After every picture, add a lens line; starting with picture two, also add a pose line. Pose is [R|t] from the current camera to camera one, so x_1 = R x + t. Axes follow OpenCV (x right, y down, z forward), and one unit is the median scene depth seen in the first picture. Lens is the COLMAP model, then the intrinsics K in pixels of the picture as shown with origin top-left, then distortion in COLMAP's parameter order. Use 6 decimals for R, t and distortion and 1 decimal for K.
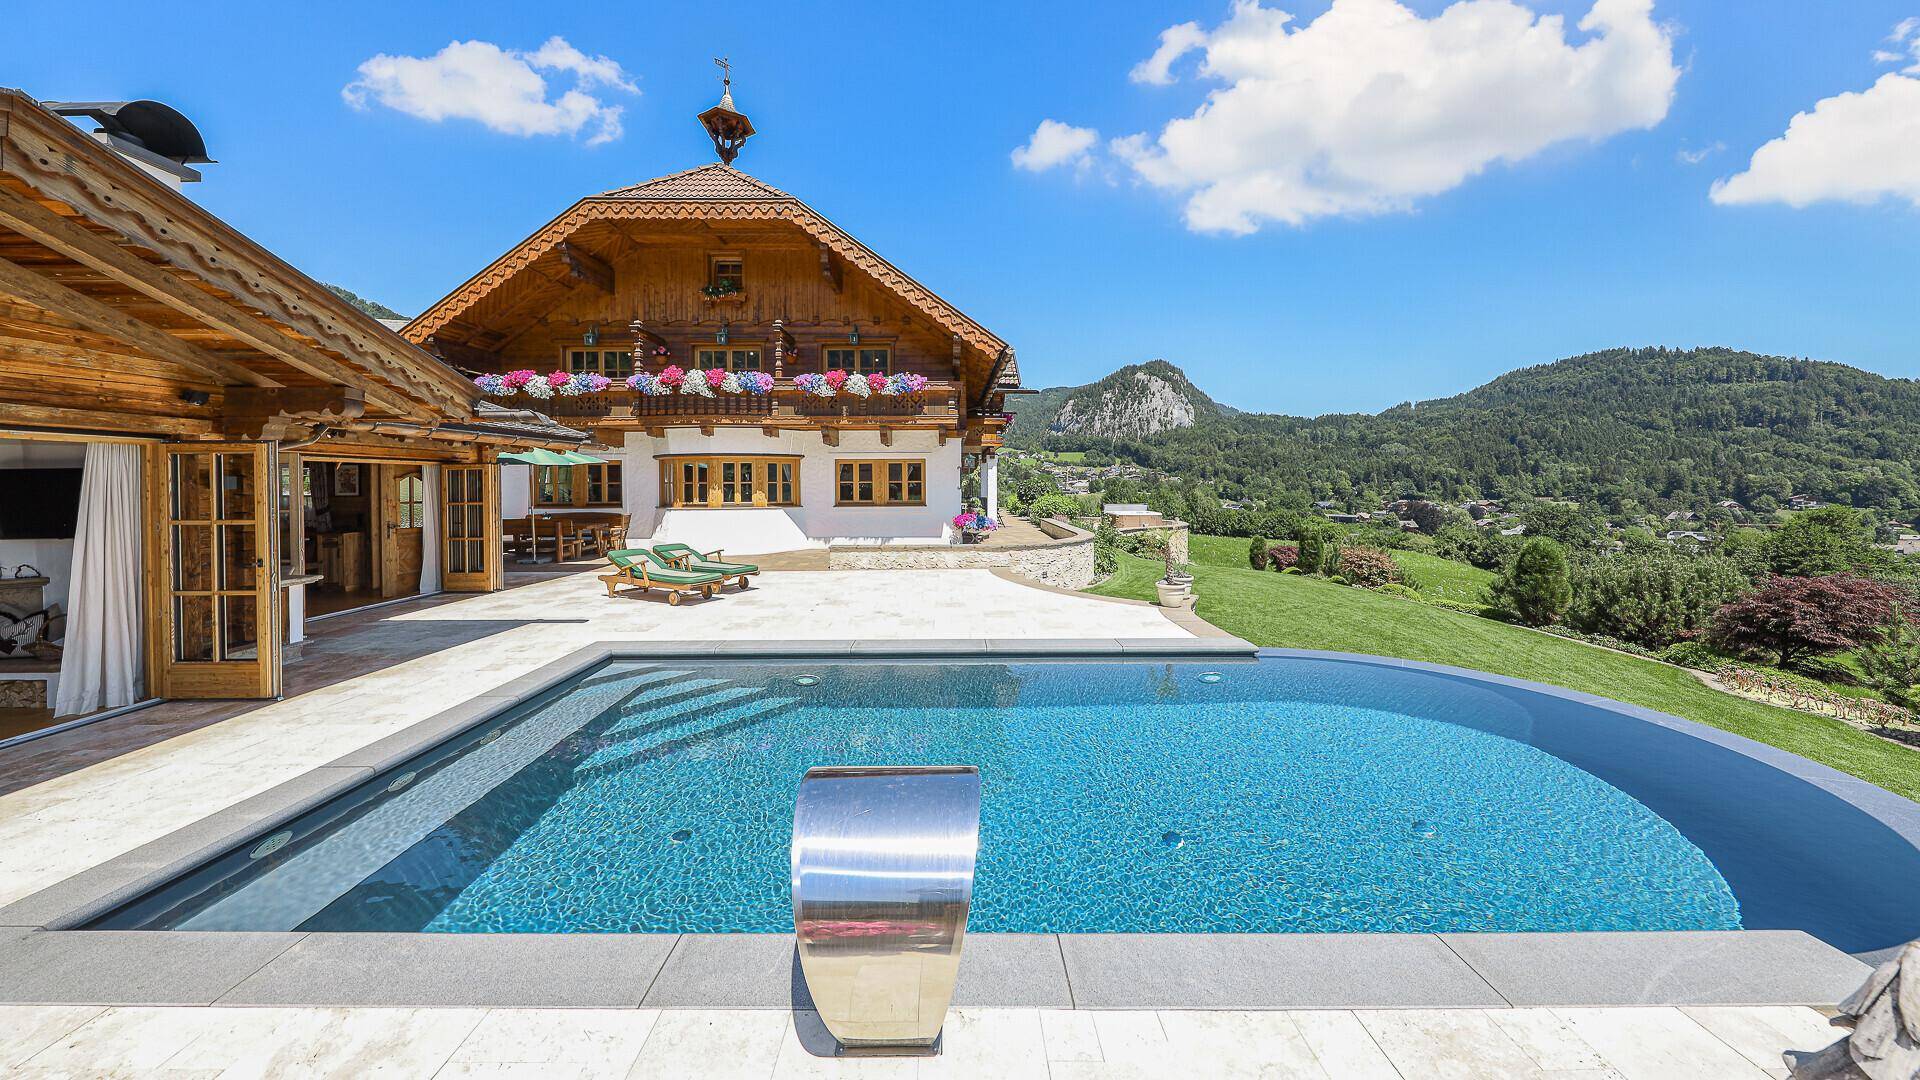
lens RADIAL K [[619.5, 0, 923.6], [0, 619.5, 514.3], [0, 0, 1]] dist [-0.005063, -0.000923]
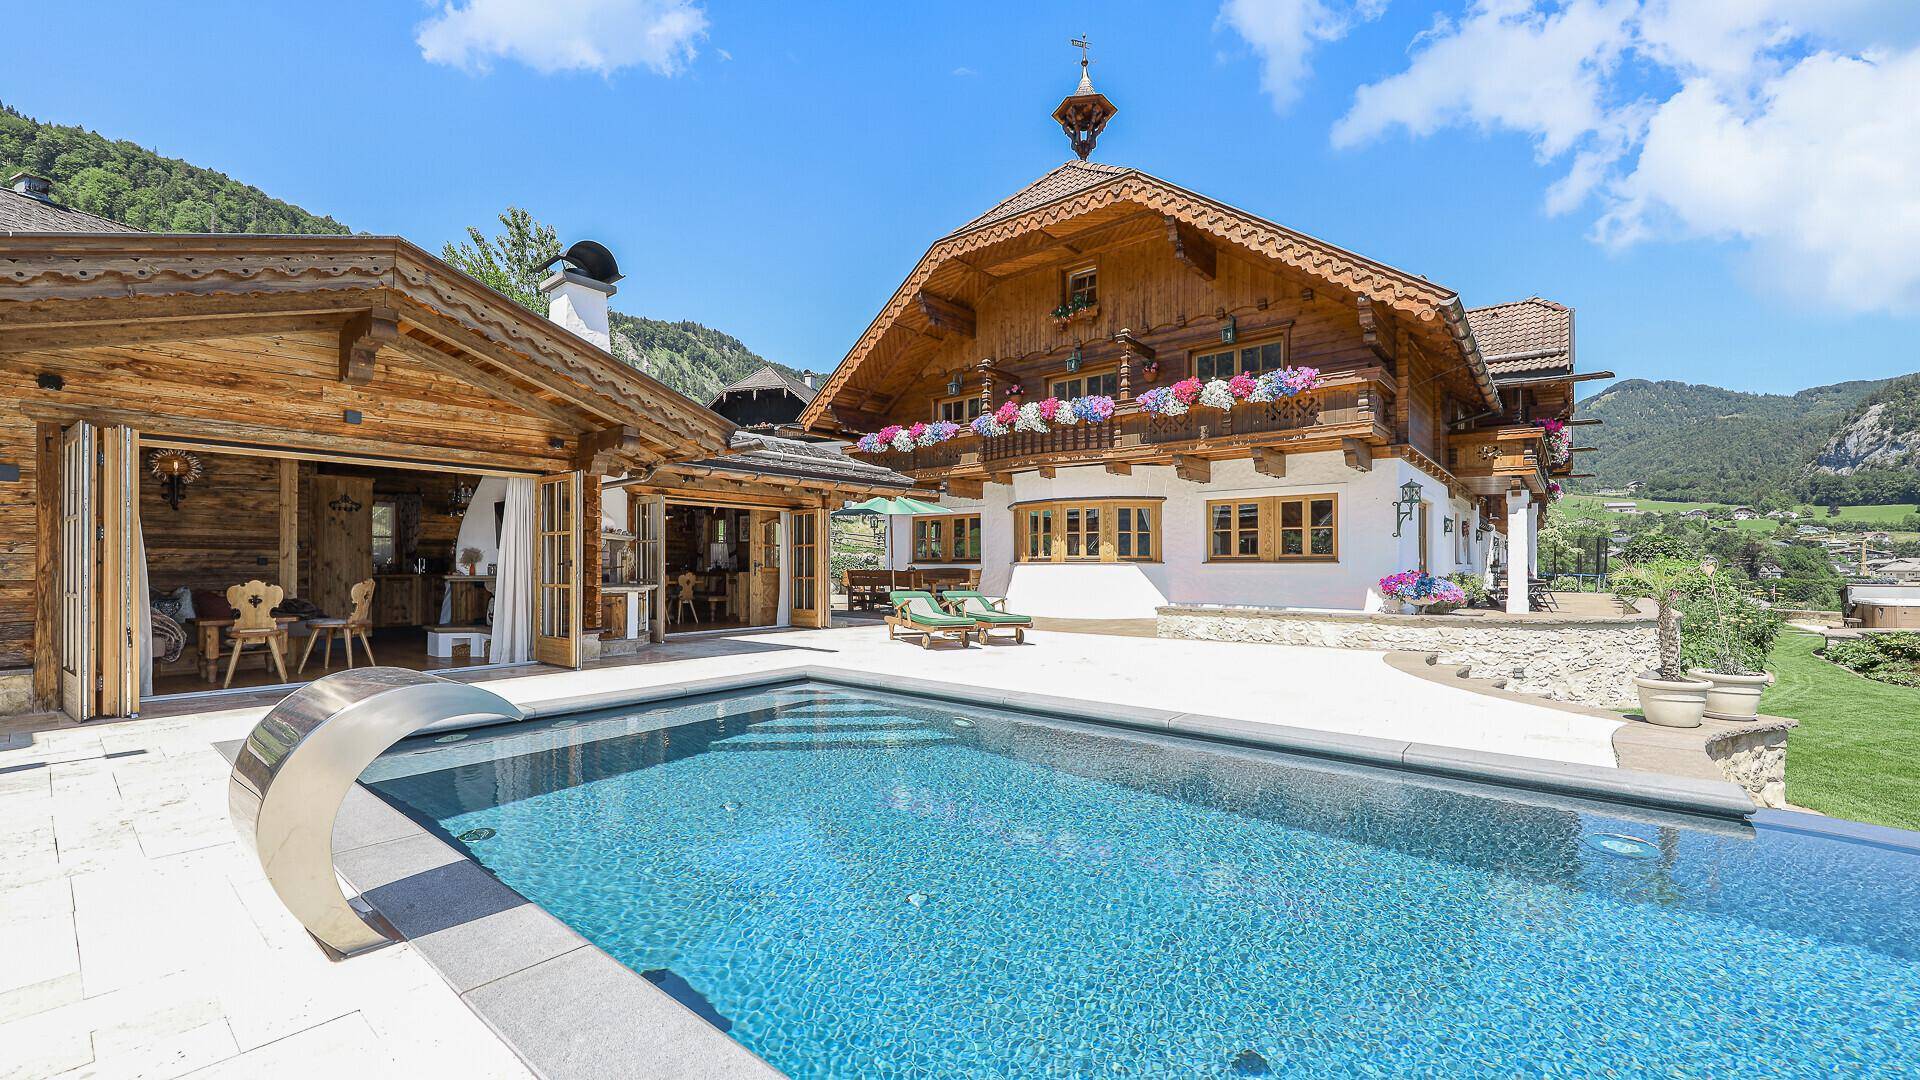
lens RADIAL K [[737.8, 0, 927.9], [0, 737.8, 588.9], [0, 0, 1]] dist [0.002242, -0.000249]
pose [[0.768010, 0.028923, -0.639785, 0.197952], [-0.040652, 0.999167, -0.003630, 0.041066], [0.639147, 0.028796, 0.768546, 0.102749]]
